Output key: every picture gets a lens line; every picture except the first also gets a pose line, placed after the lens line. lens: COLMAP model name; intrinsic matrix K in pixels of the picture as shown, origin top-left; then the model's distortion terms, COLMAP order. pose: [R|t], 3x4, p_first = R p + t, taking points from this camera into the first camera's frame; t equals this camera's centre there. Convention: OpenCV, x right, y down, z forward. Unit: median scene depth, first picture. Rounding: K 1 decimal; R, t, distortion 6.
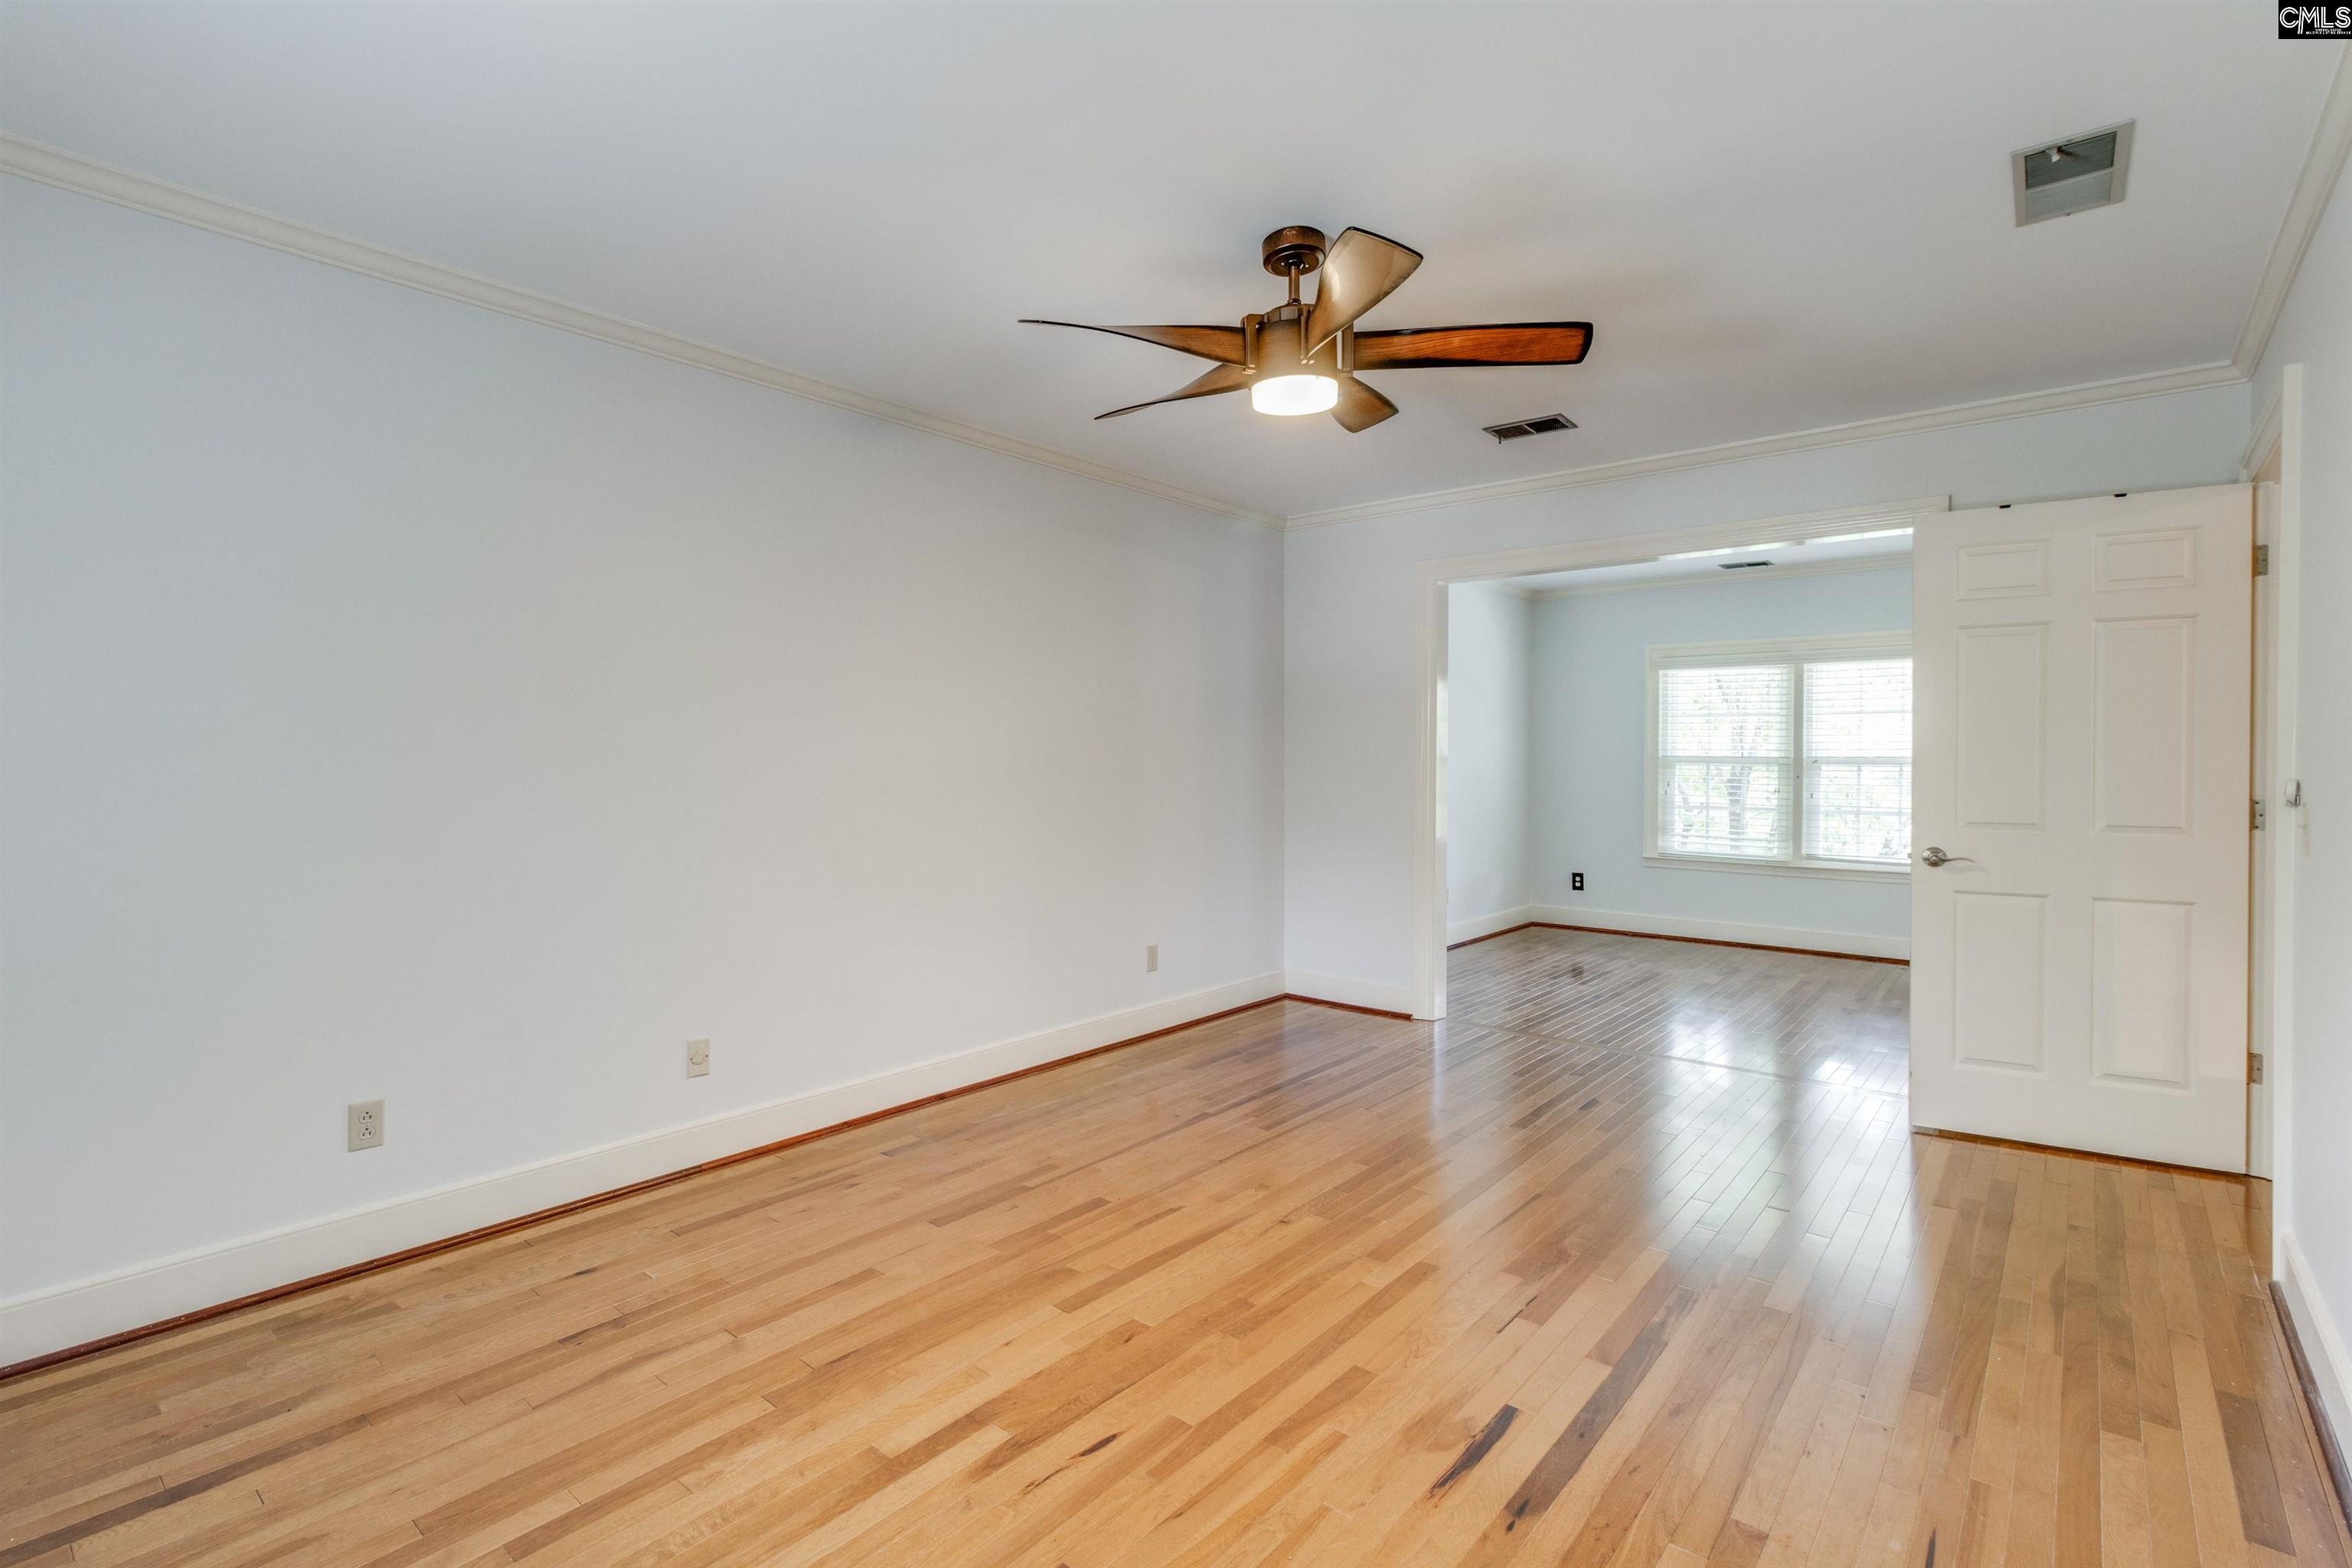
lens RADIAL K [[1087.3, 0, 1181.8], [0, 1087.3, 769.5], [0, 0, 1]] dist [0.000485, 0.000286]
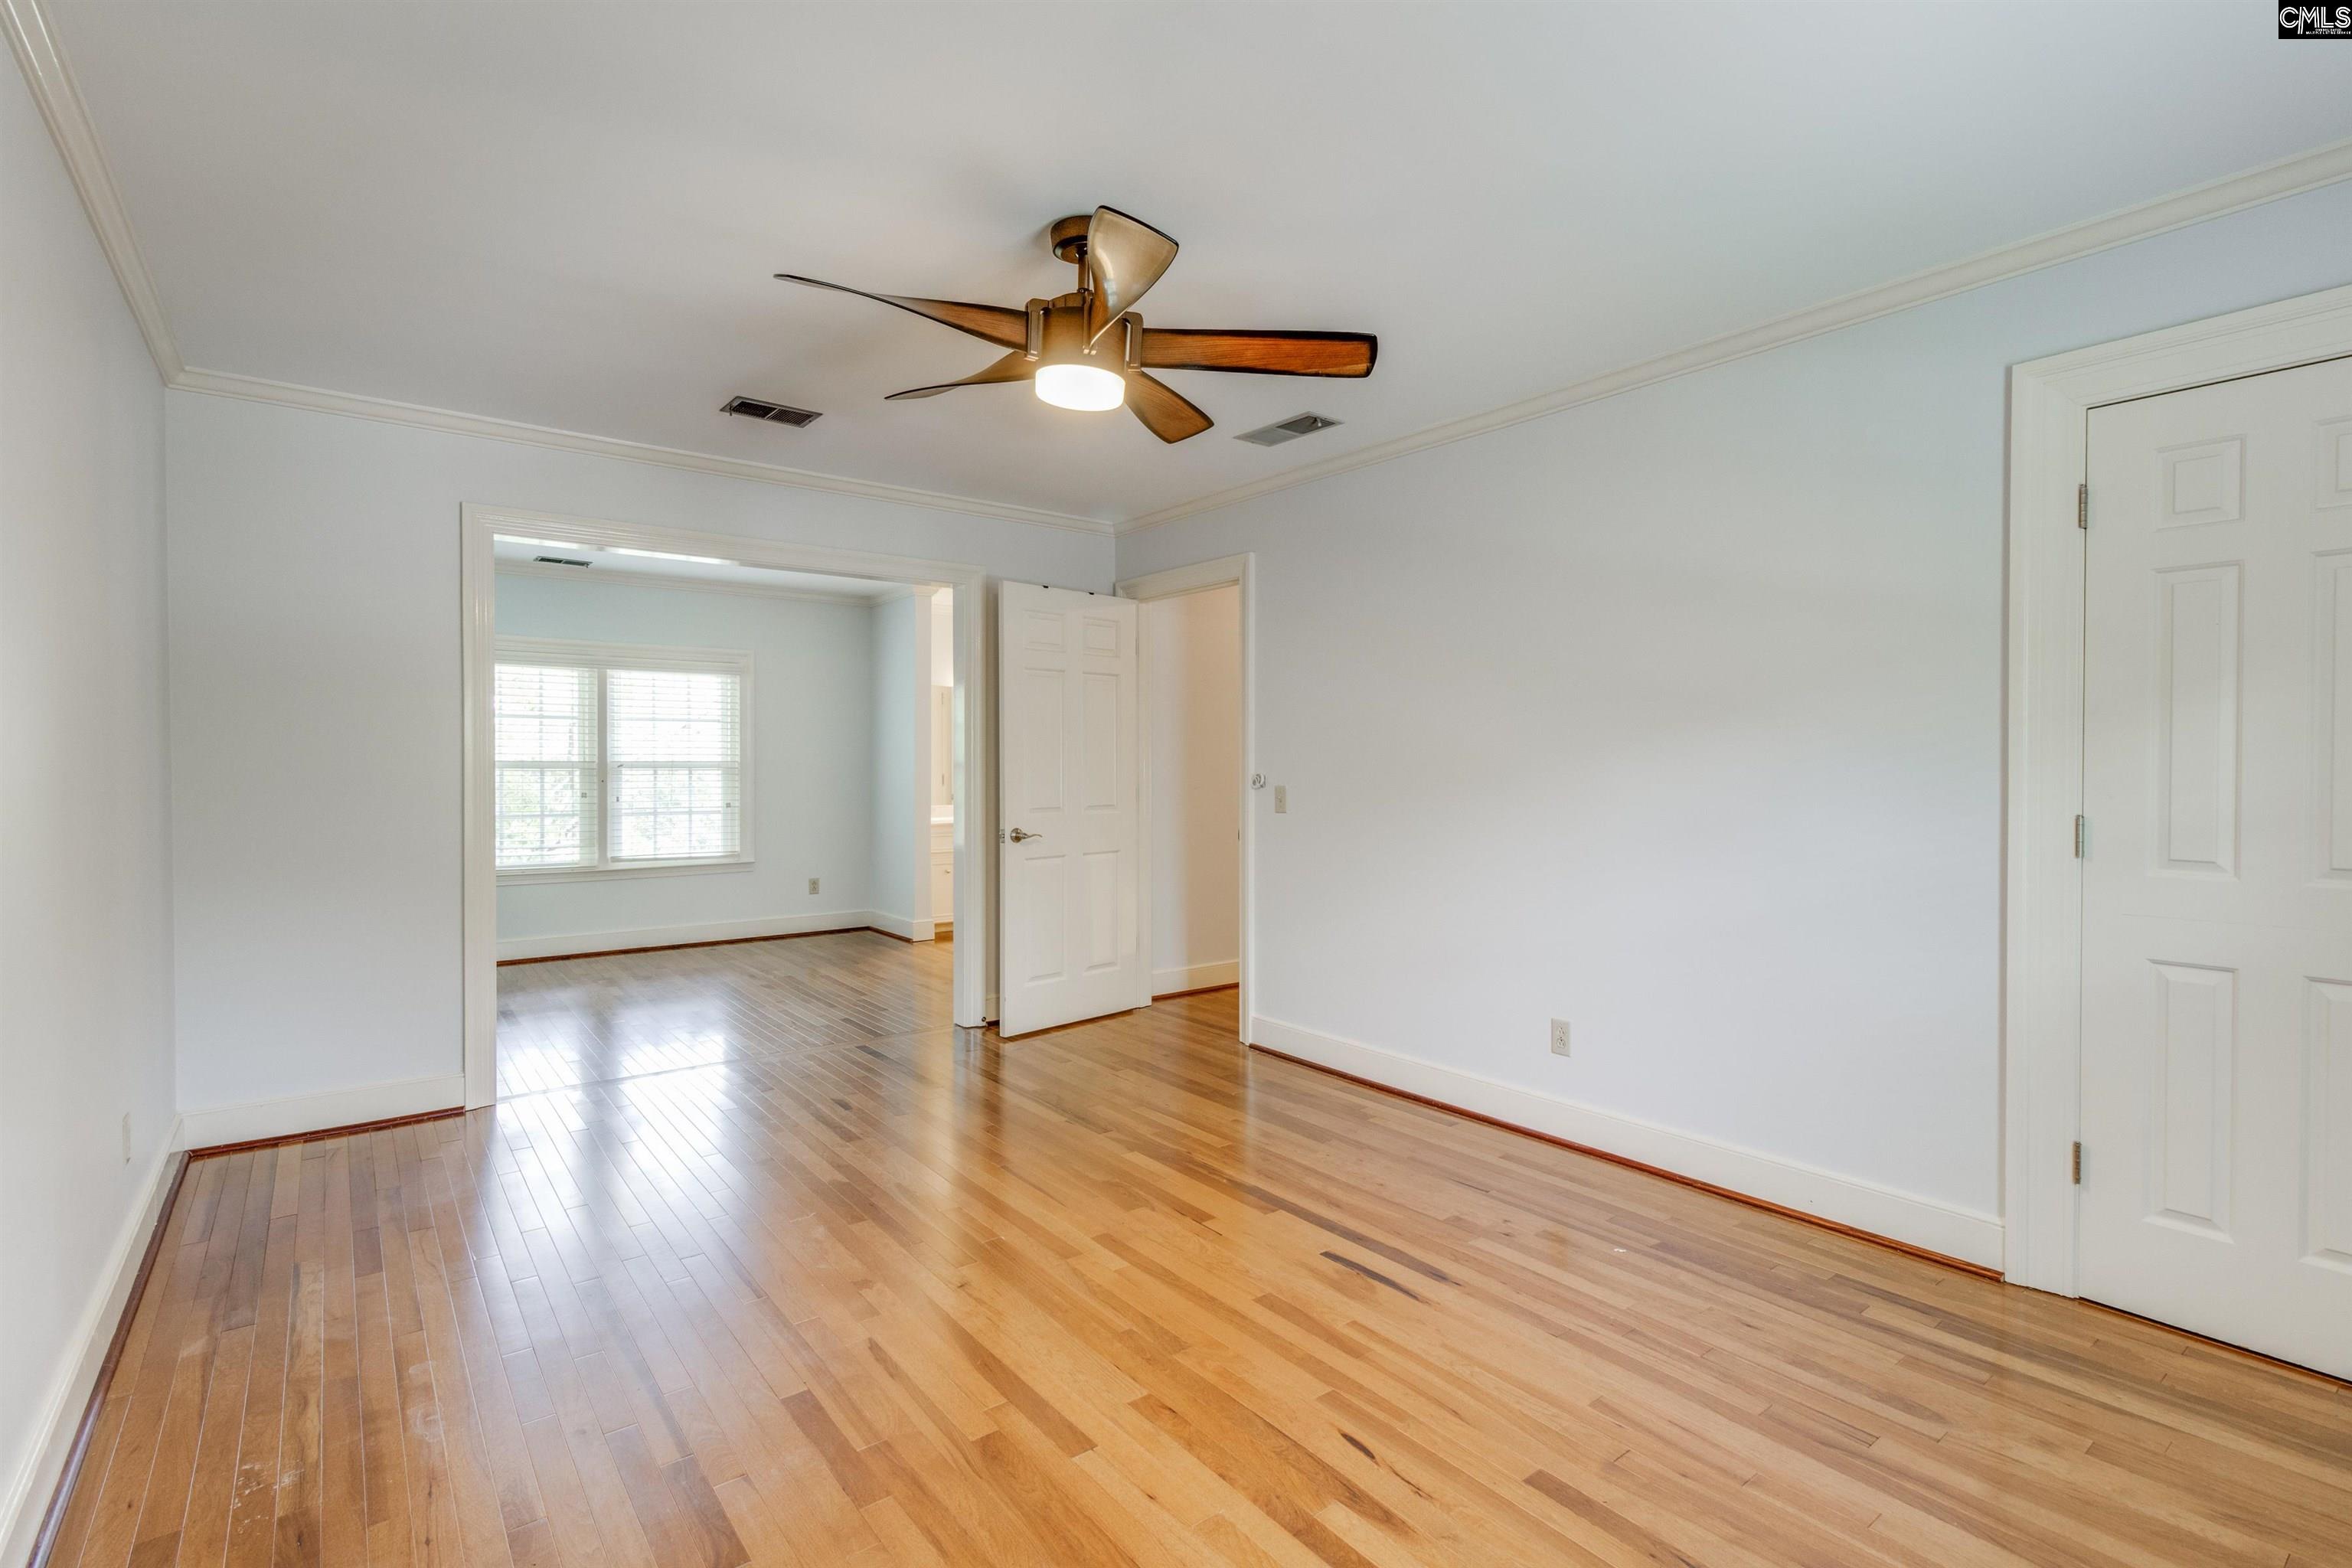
lens RADIAL K [[1087.3, 0, 1181.8], [0, 1087.3, 769.5], [0, 0, 1]] dist [0.000485, 0.000286]
pose [[0.211292, -0.007868, 0.977391, -0.677721], [0.010274, 0.999930, 0.005829, -0.009443], [-0.977369, 0.008810, 0.211358, 0.582013]]
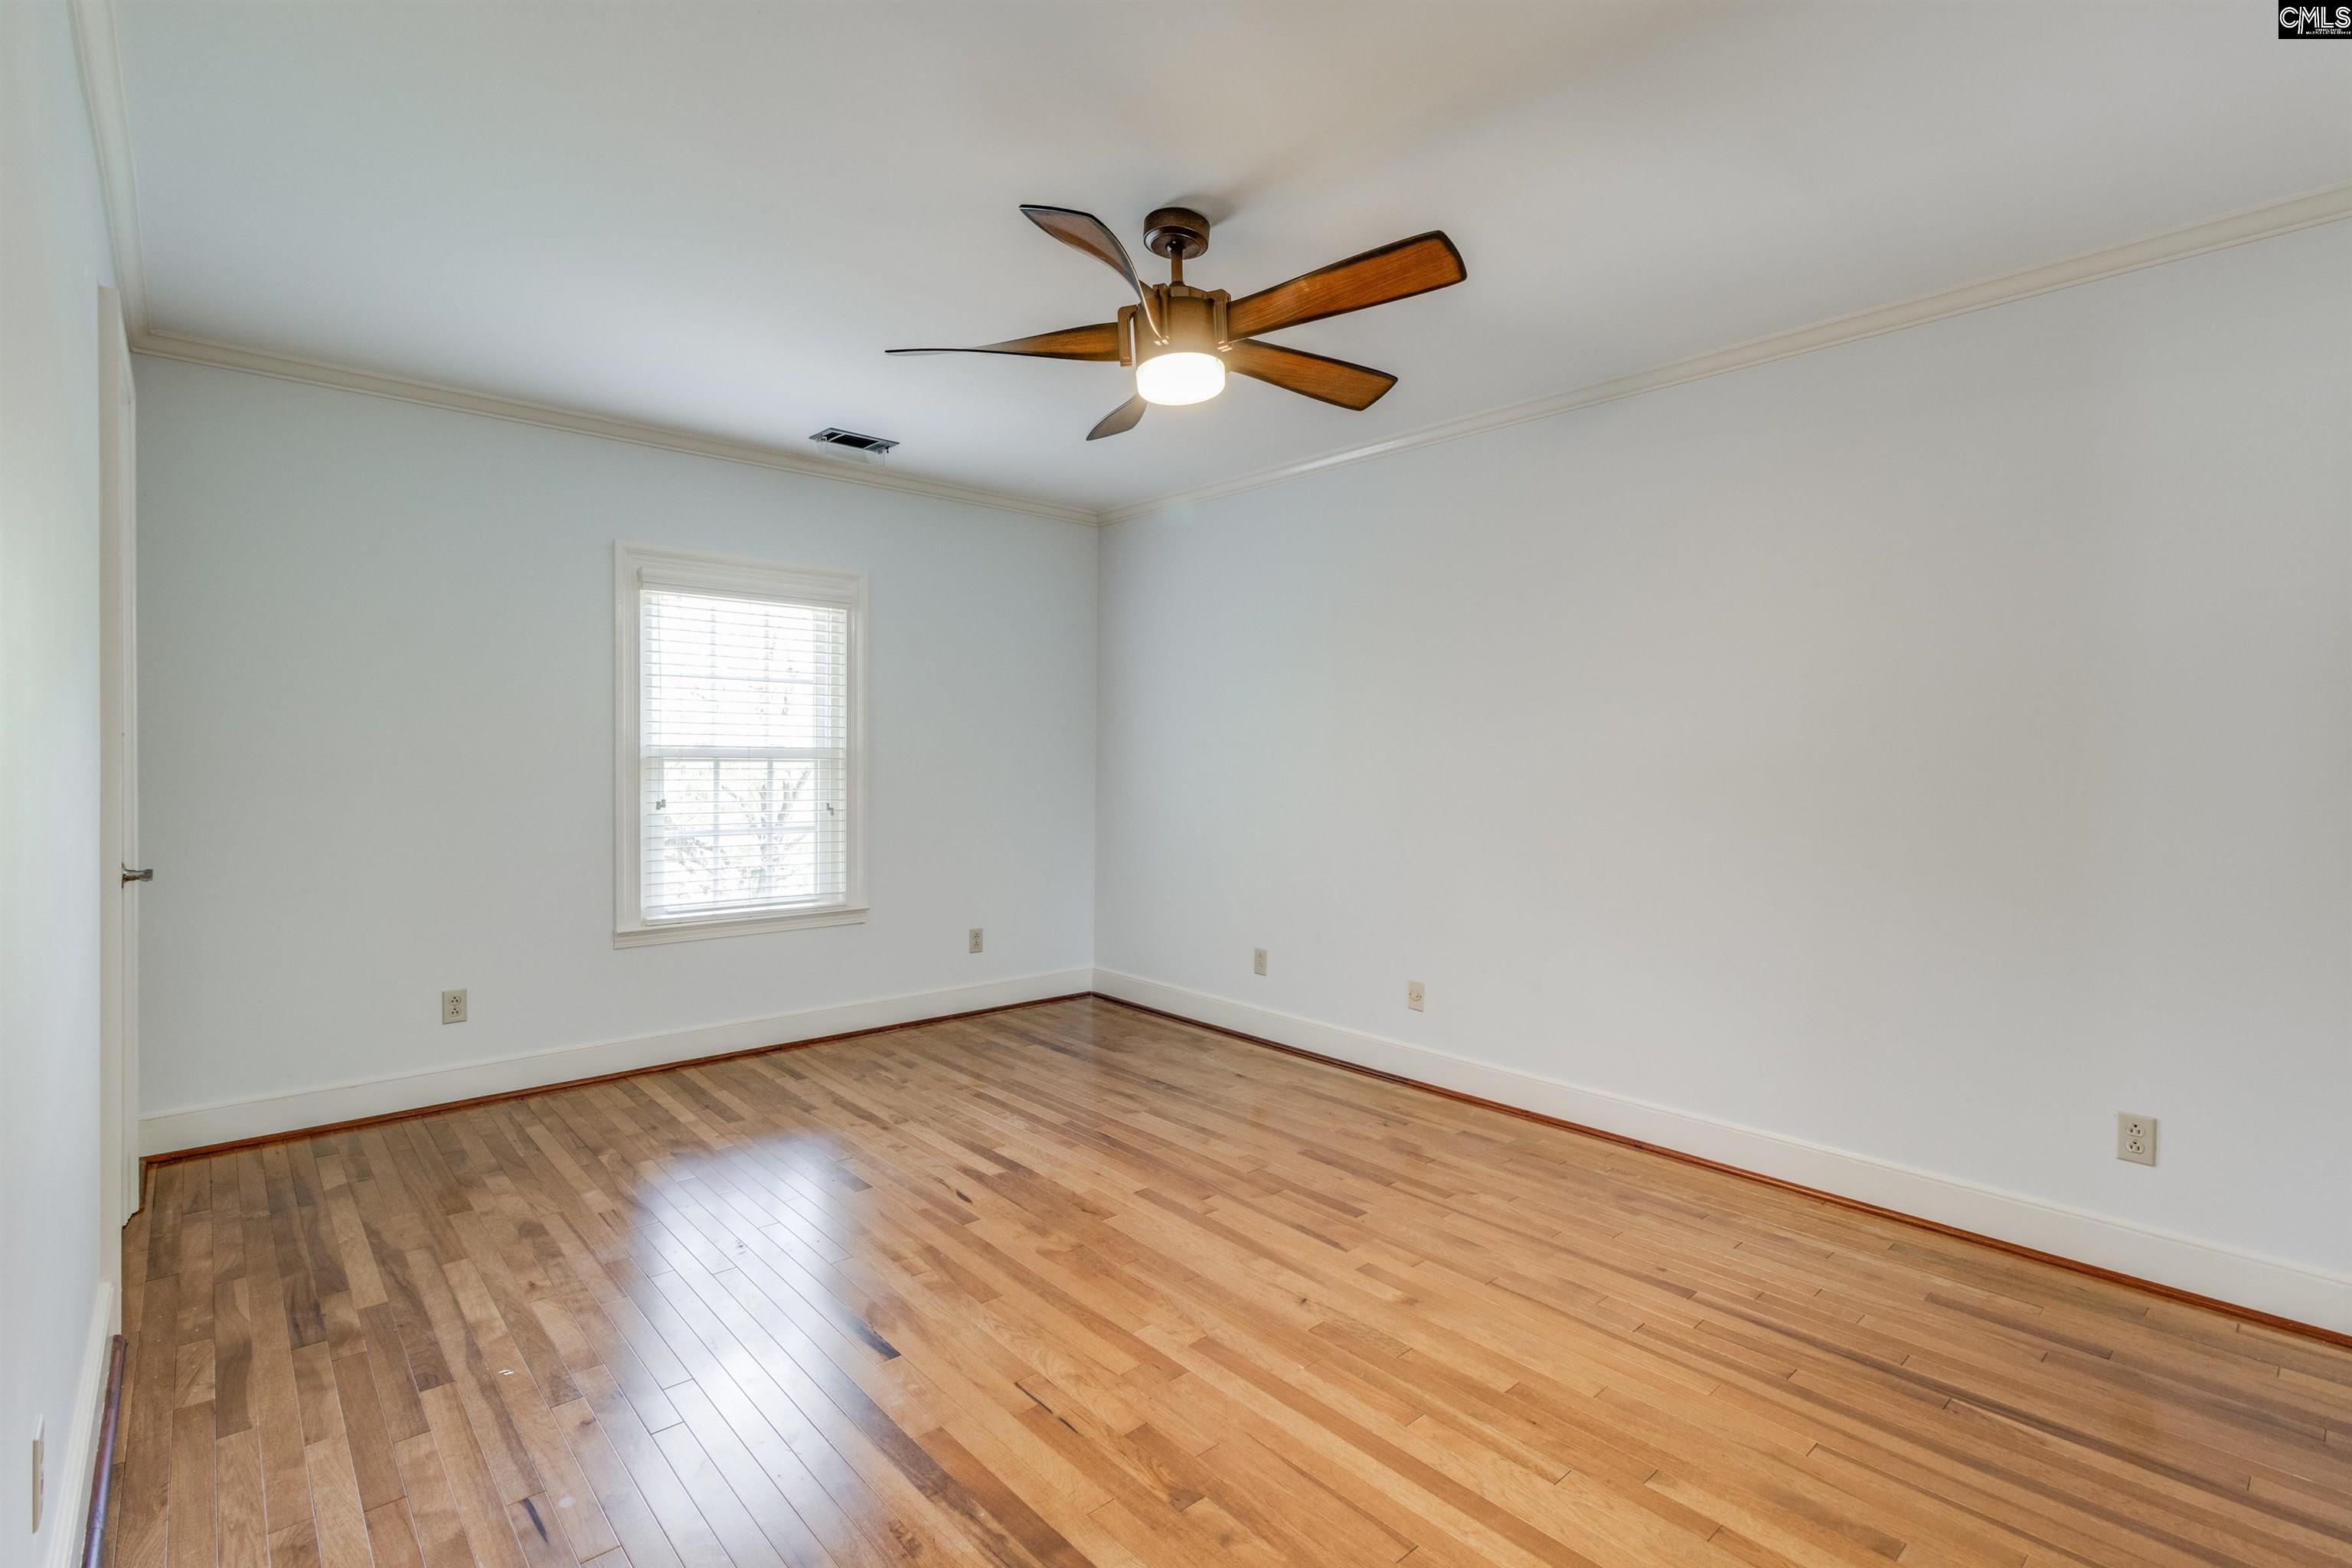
lens RADIAL K [[1087.3, 0, 1181.8], [0, 1087.3, 769.5], [0, 0, 1]] dist [0.000485, 0.000286]
pose [[-0.141256, 0.009948, -0.989923, 0.872427], [-0.018677, 0.999745, 0.012712, -0.008752], [0.989797, 0.020284, -0.141034, 0.937166]]
